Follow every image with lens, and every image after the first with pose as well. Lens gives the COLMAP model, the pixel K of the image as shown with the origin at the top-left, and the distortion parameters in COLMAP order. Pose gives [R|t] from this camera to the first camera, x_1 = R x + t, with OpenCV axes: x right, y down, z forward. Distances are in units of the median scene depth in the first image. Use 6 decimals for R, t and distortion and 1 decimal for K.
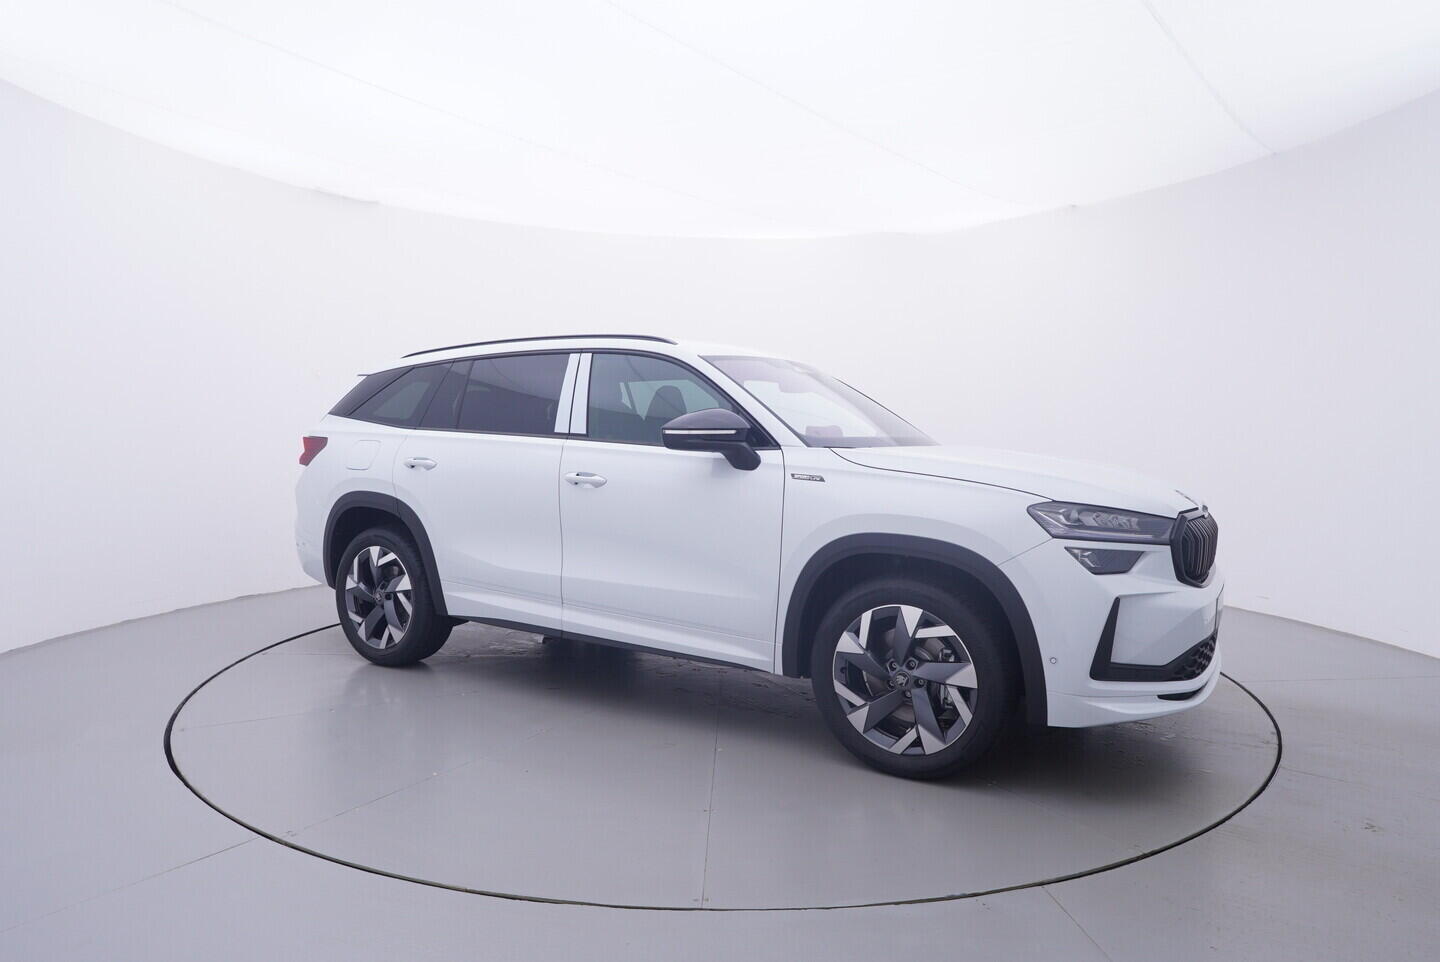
lens RADIAL K [[964.5, 0, 722.7], [0, 964.5, 482.8], [0, 0, 1]] dist [-0.085286, 0.001100]
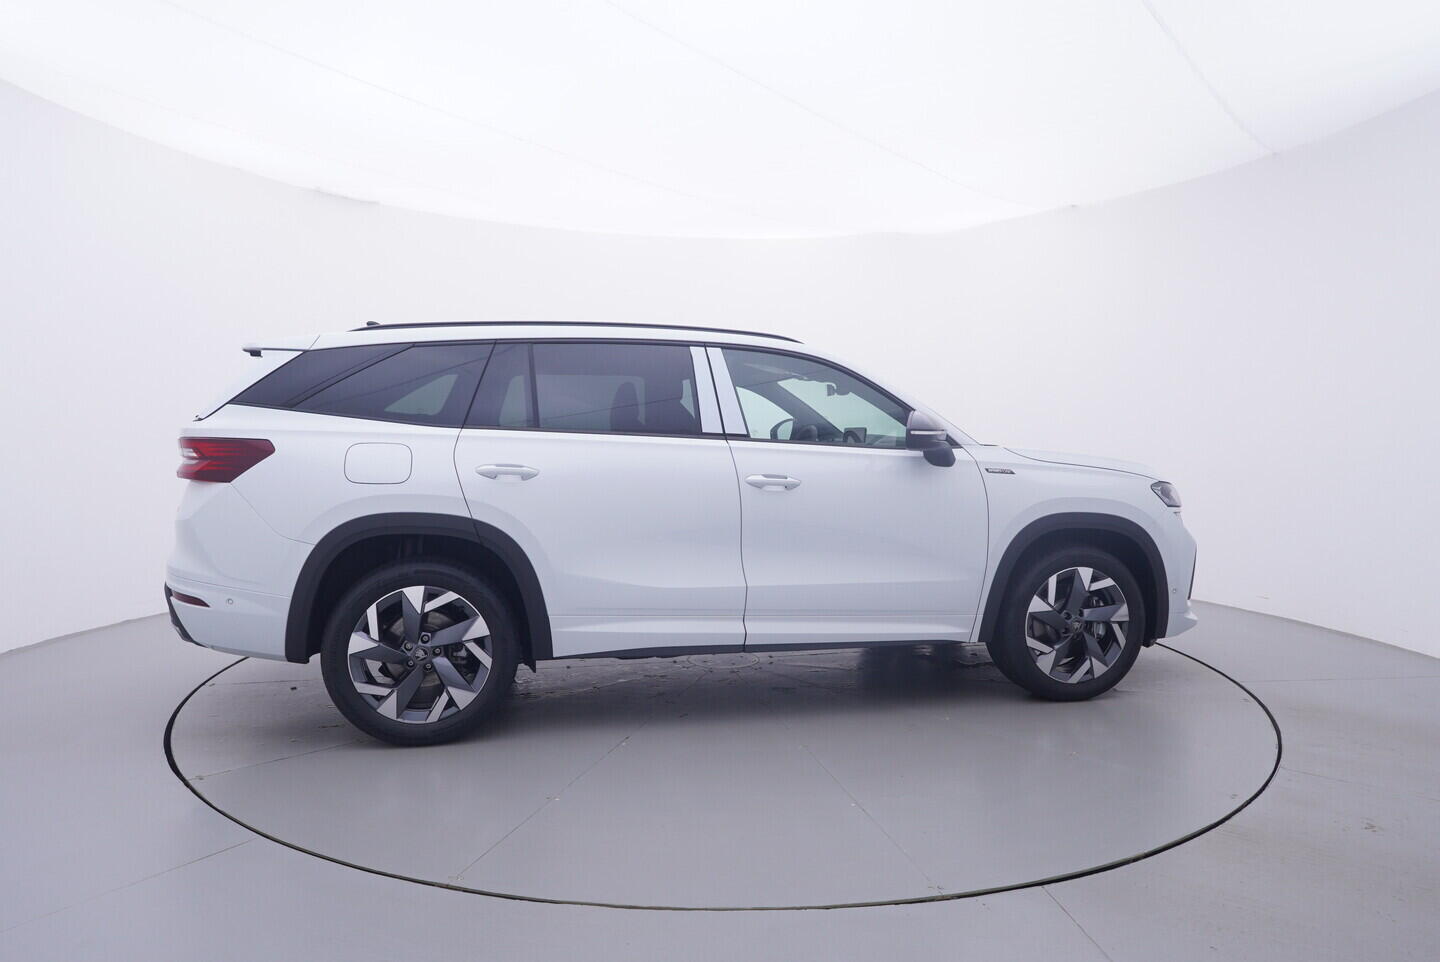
lens RADIAL K [[964.5, 0, 721.3], [0, 964.5, 477.2], [0, 0, 1]] dist [-0.085286, 0.001100]
pose [[0.696411, -0.040524, 0.716498, -0.870404], [0.034745, 0.999138, 0.022738, -0.031860], [-0.716801, 0.009060, 0.697219, 0.373689]]
